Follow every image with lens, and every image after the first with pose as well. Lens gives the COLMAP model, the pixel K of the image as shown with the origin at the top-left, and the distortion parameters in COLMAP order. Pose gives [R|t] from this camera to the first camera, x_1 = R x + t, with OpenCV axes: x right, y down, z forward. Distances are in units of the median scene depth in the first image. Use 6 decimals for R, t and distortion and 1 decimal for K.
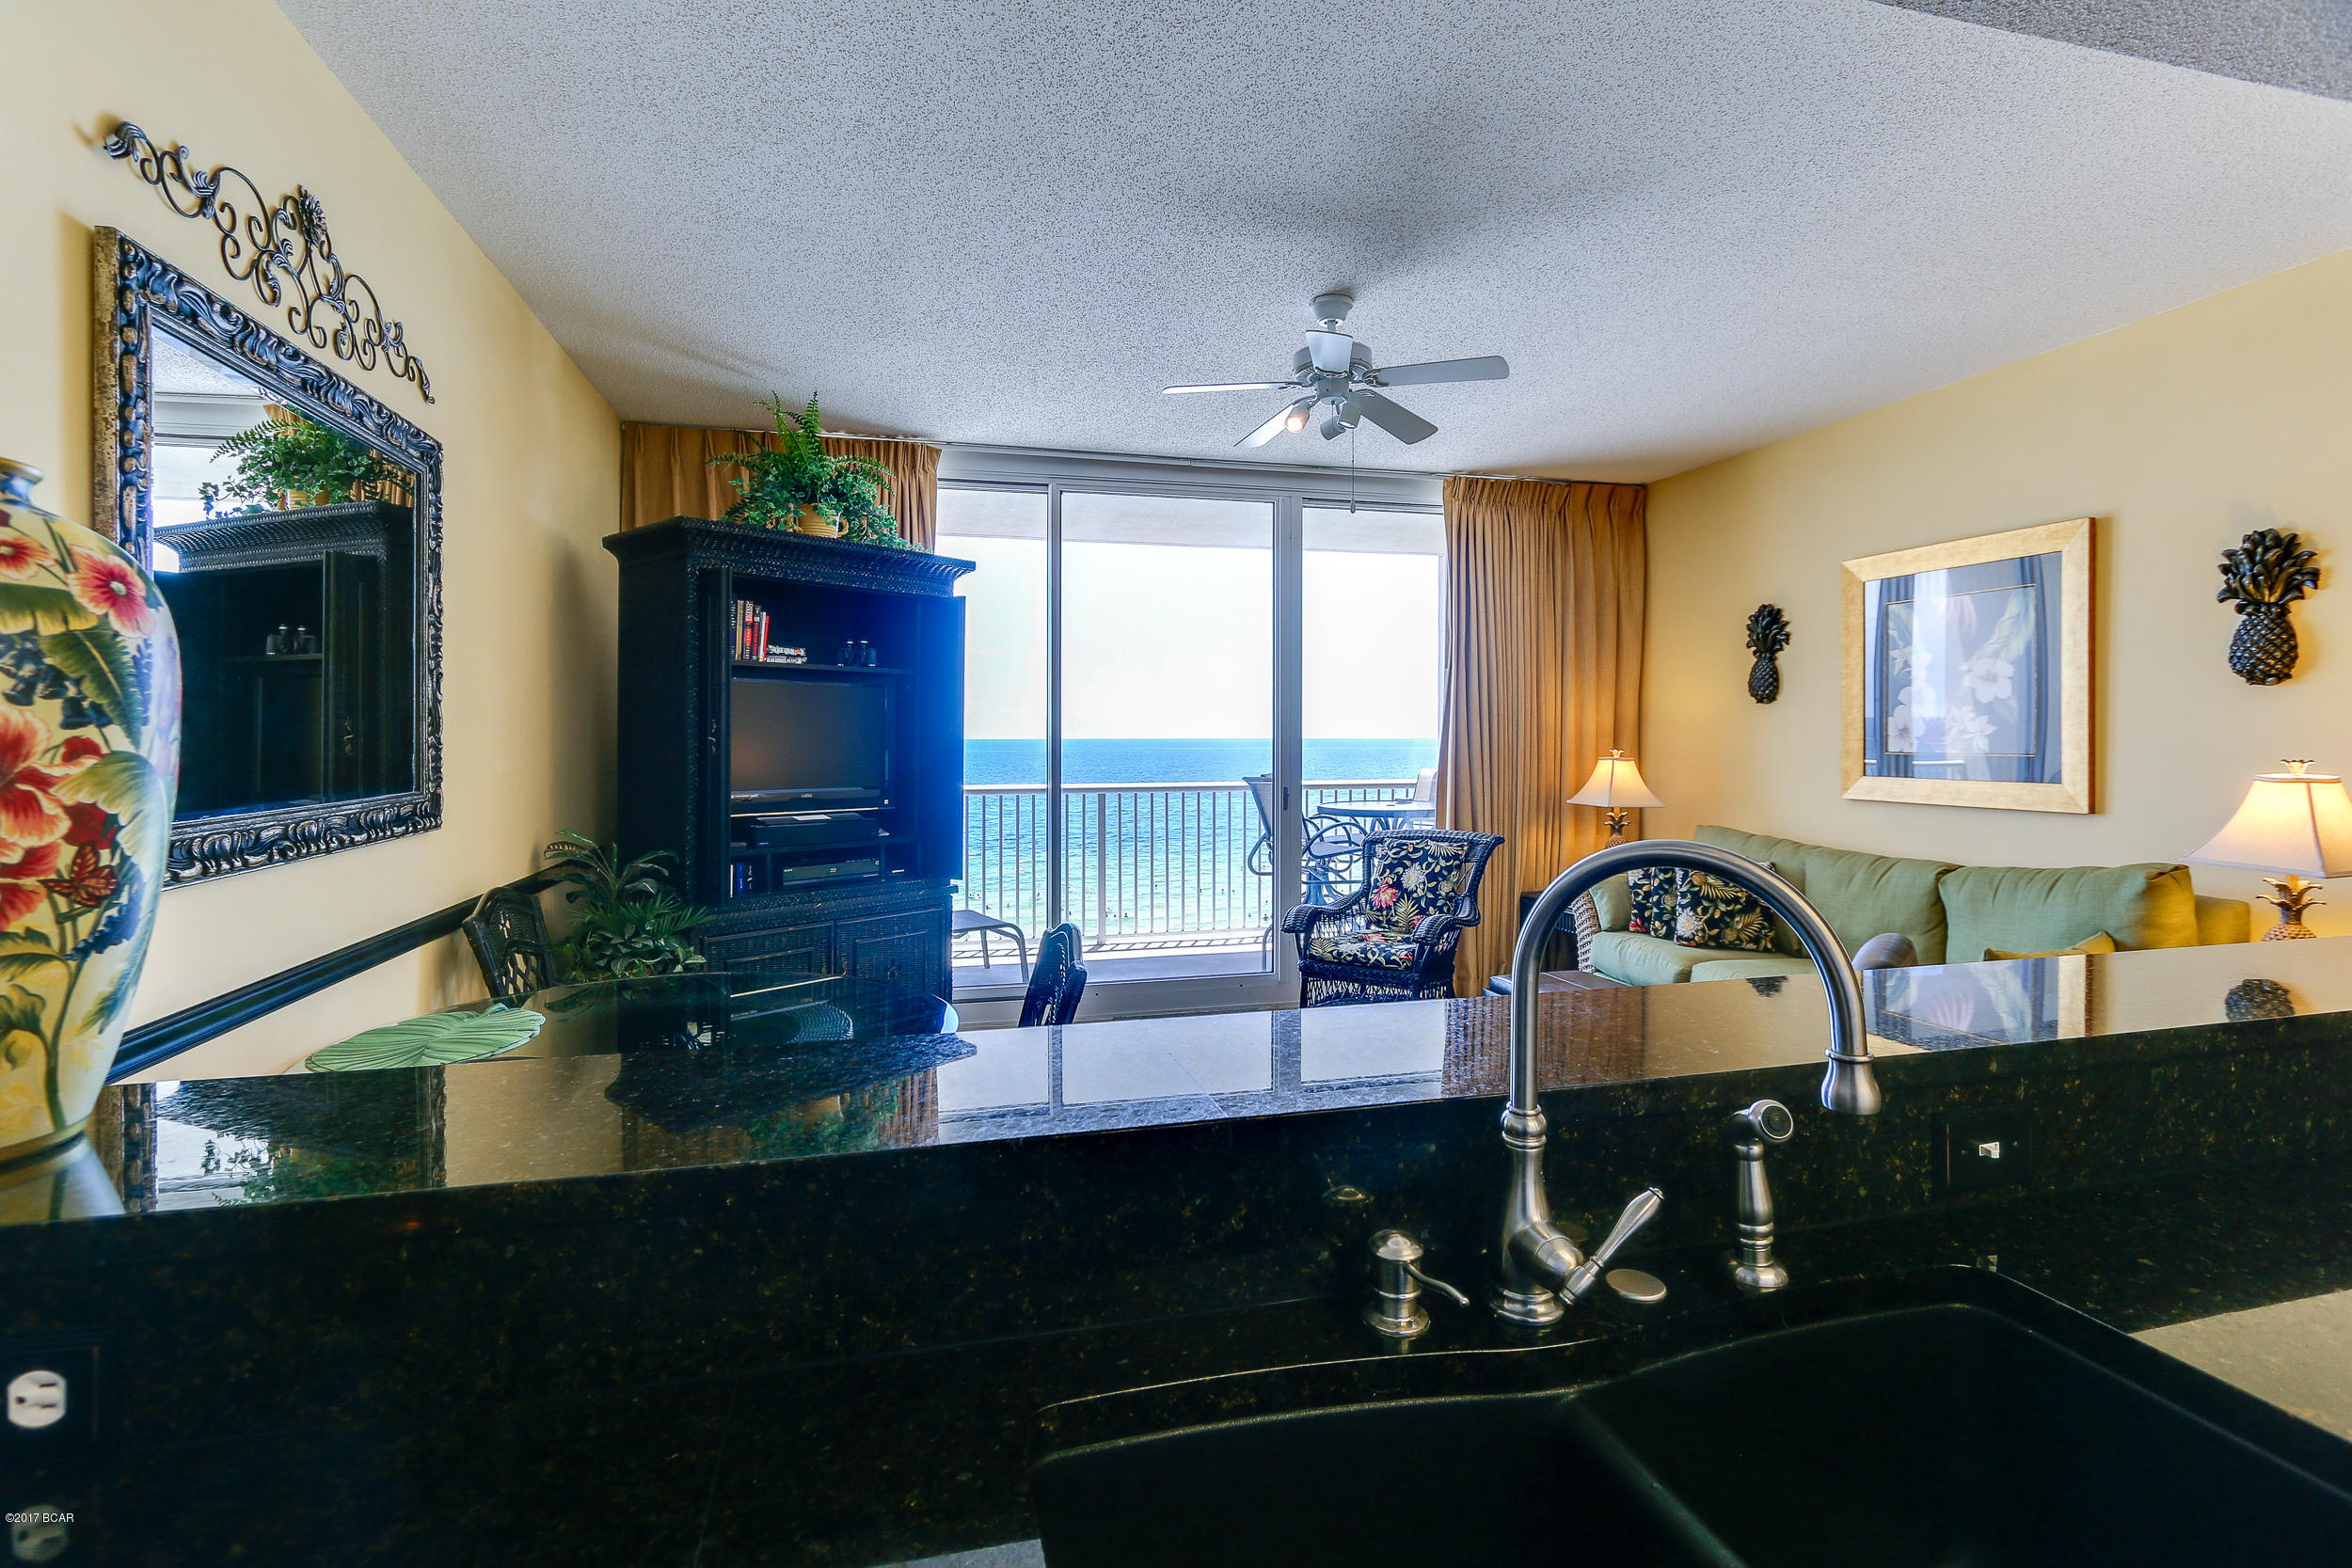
lens RADIAL K [[1093.9, 0, 1159.0], [0, 1093.9, 753.1], [0, 0, 1]] dist [-0.019494, 0.003189]
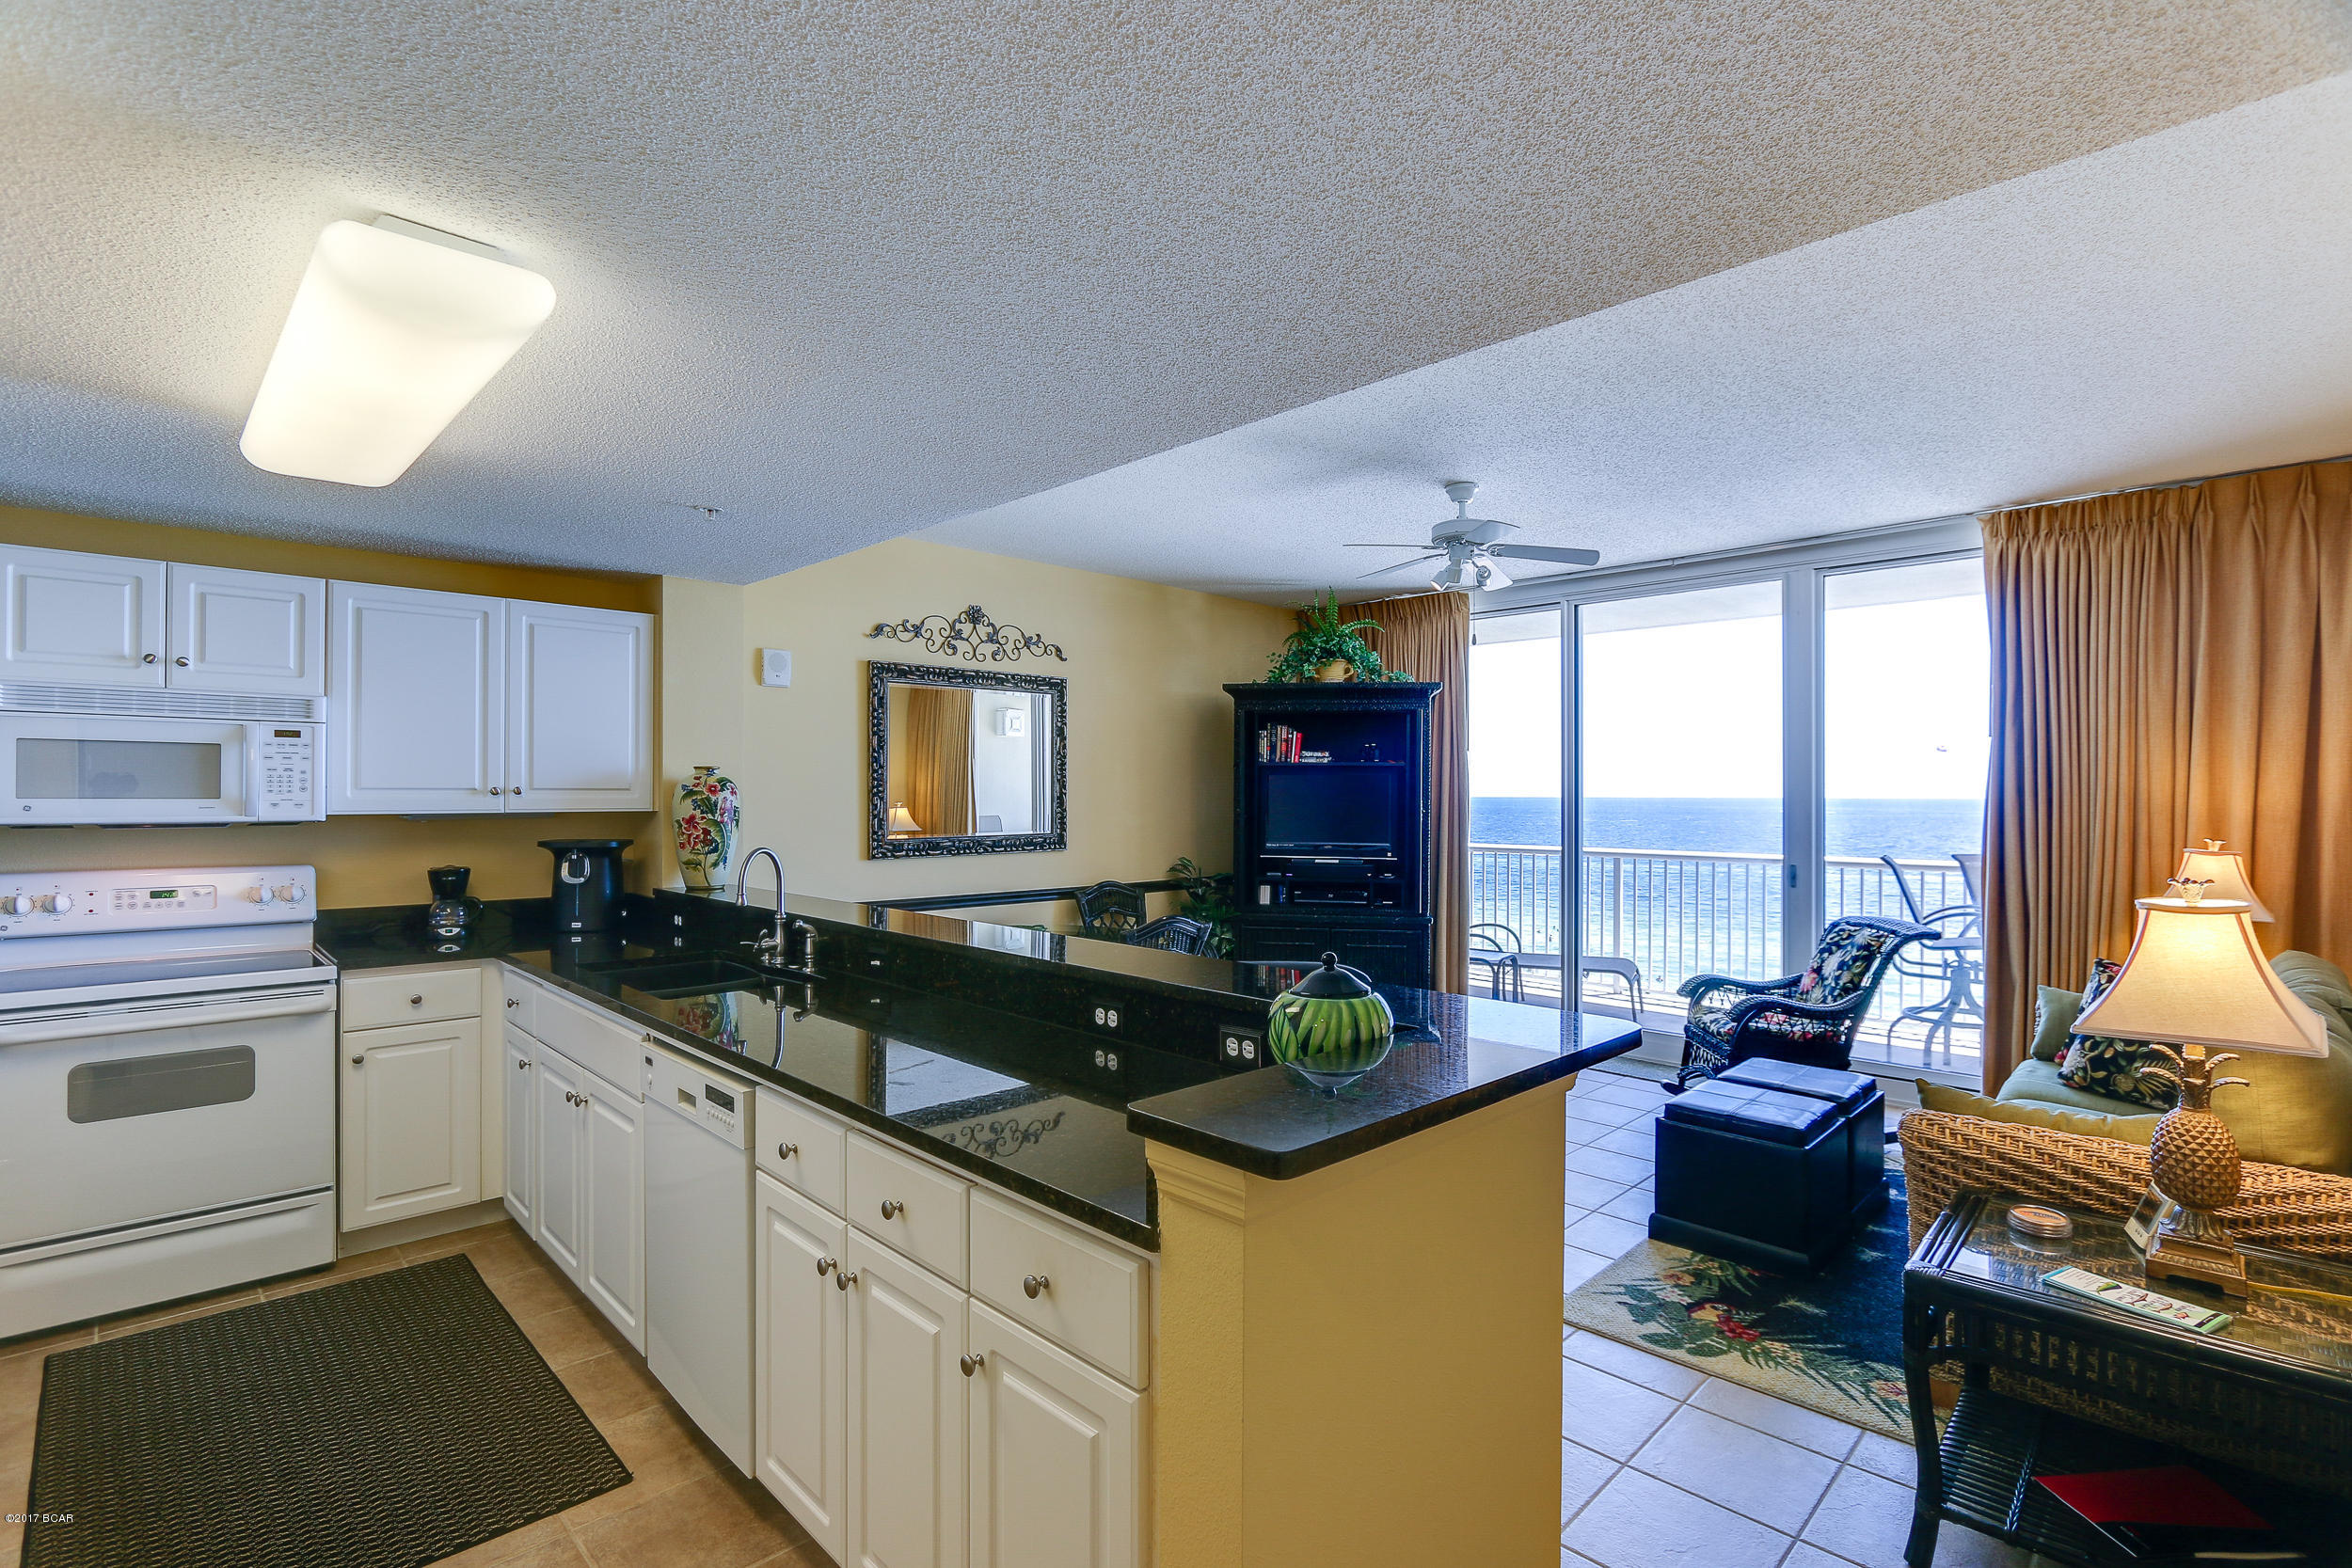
lens RADIAL K [[1093.9, 0, 1189.2], [0, 1093.9, 795.8], [0, 0, 1]] dist [-0.019494, 0.003189]
pose [[0.517514, 0.001781, -0.855673, 0.935113], [-0.018105, 0.999797, -0.008870, -0.017770], [0.855483, 0.020082, 0.517441, 0.041506]]
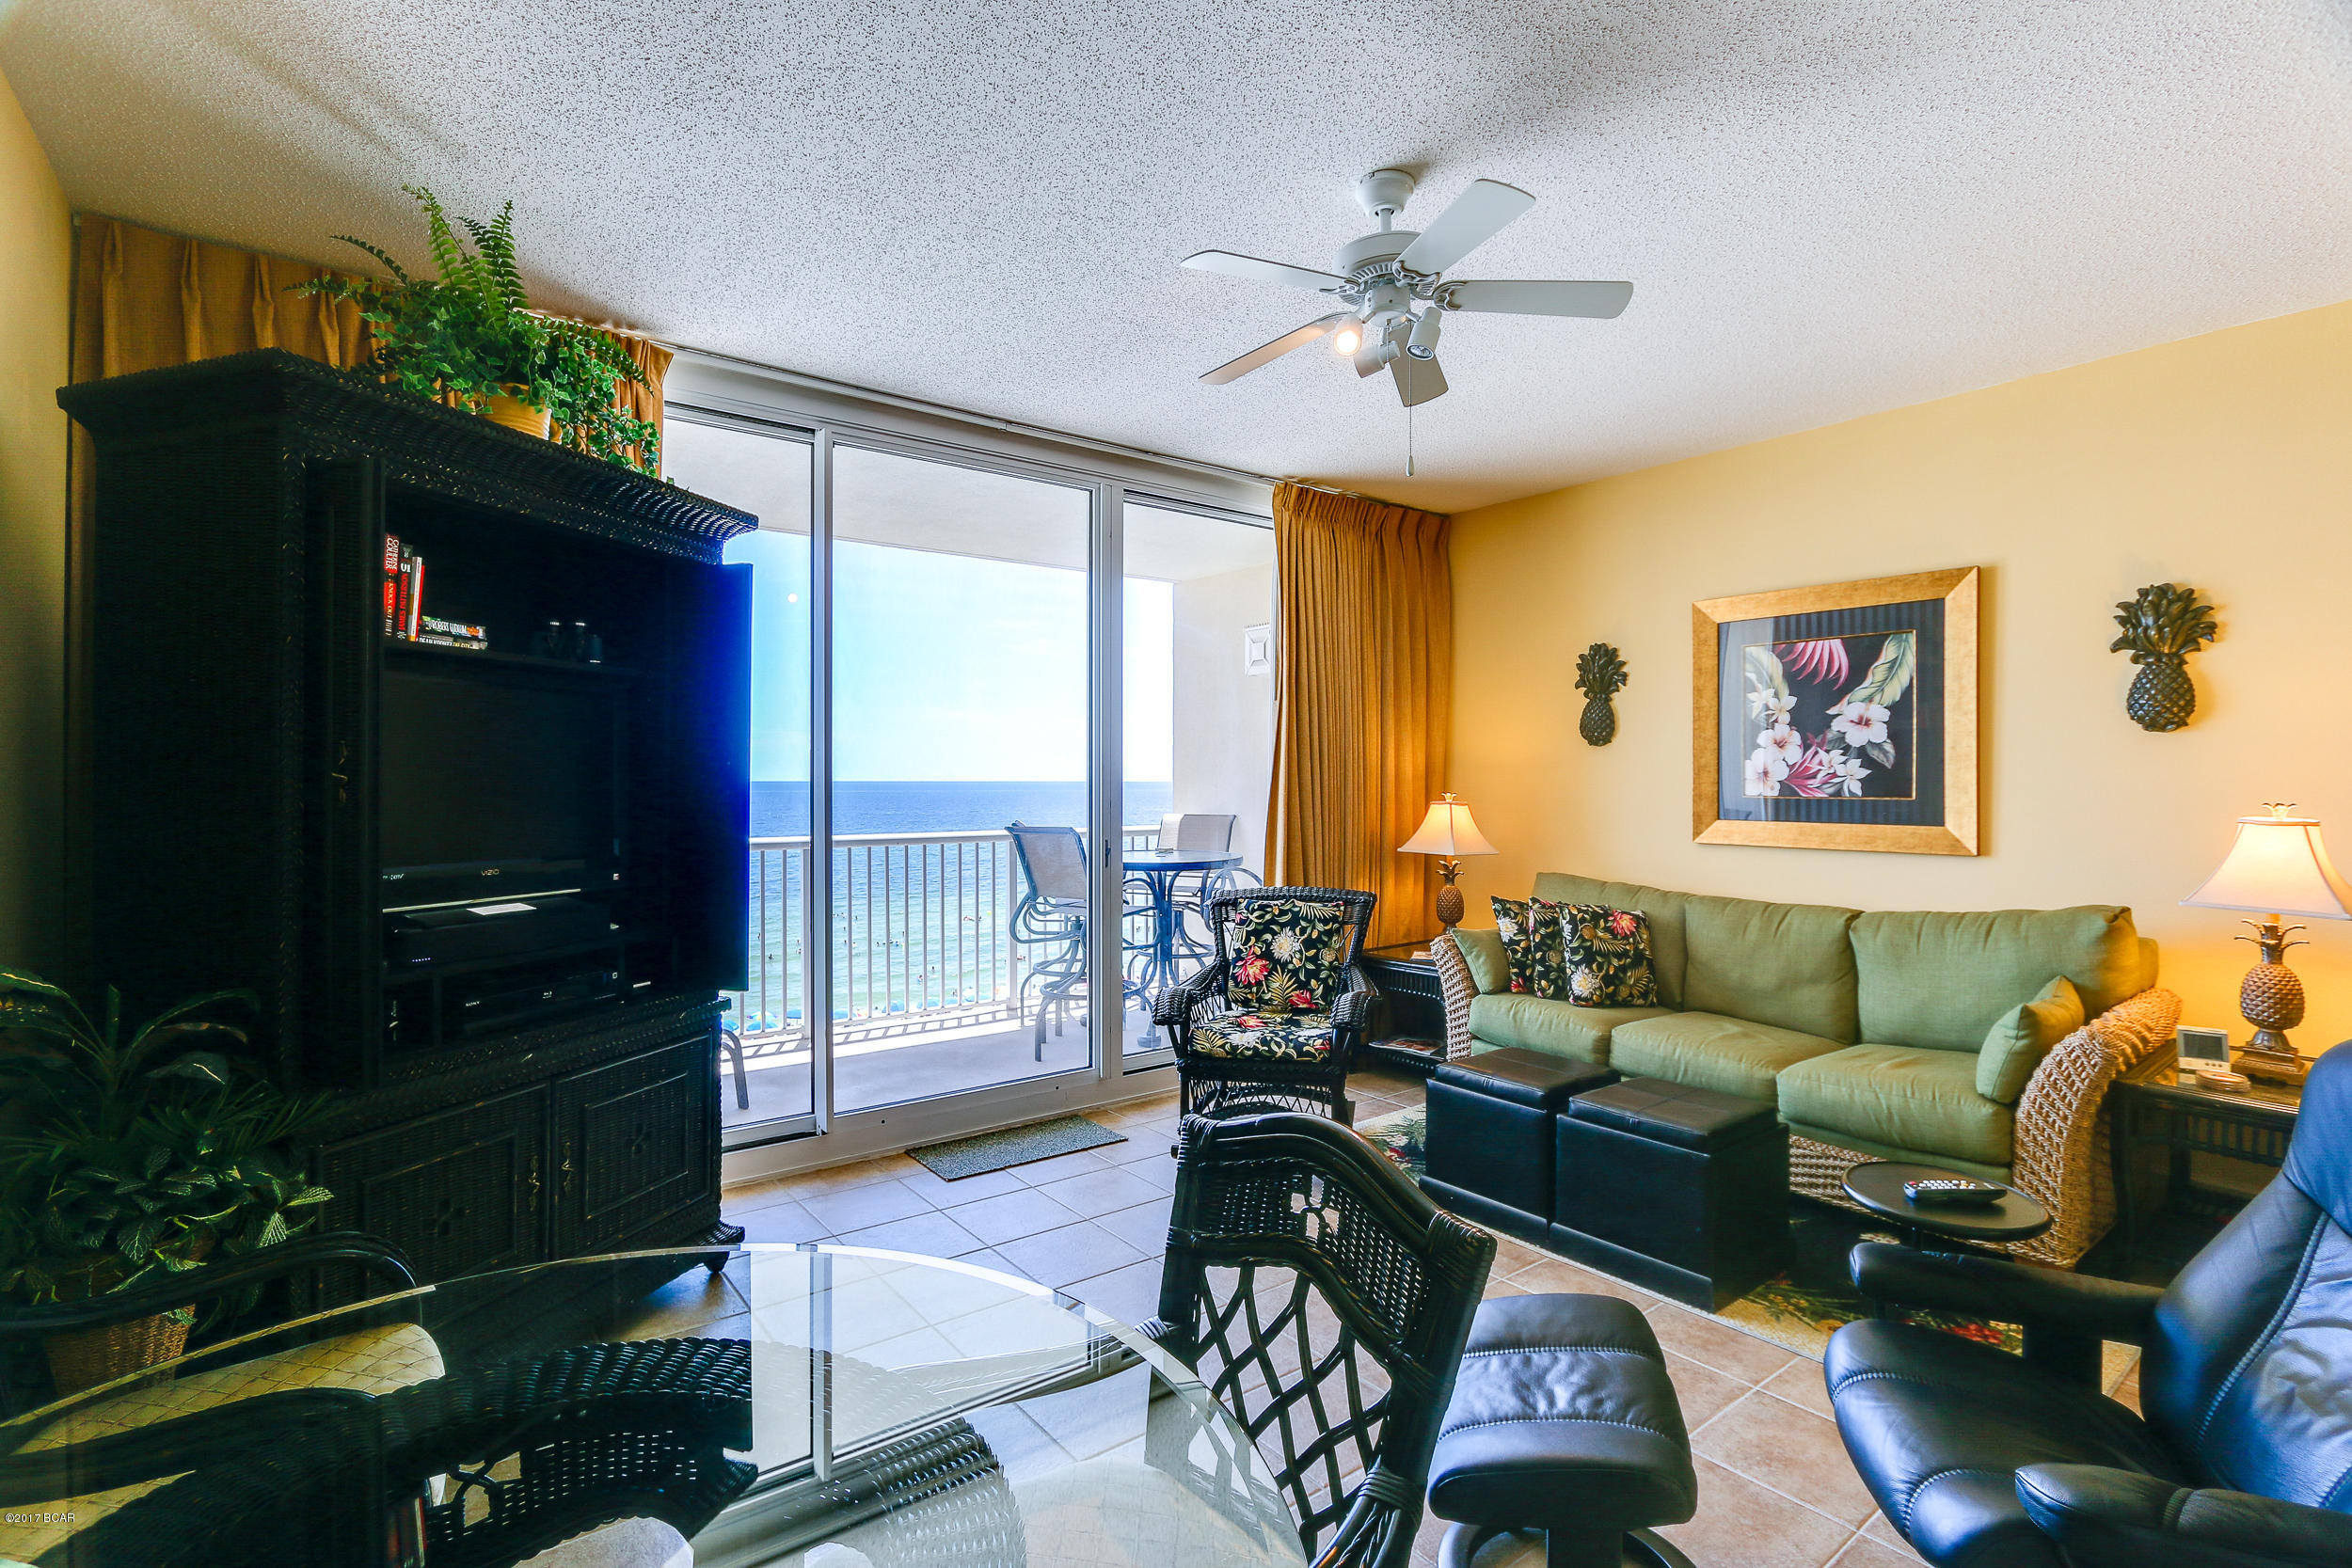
lens RADIAL K [[1093.9, 0, 1165.3], [0, 1093.9, 790.2], [0, 0, 1]] dist [-0.019494, 0.003189]
pose [[0.922594, -0.000047, 0.385772, -0.220866], [0.001975, 0.999987, -0.004601, -0.002618], [-0.385767, 0.005007, 0.922583, 0.323679]]
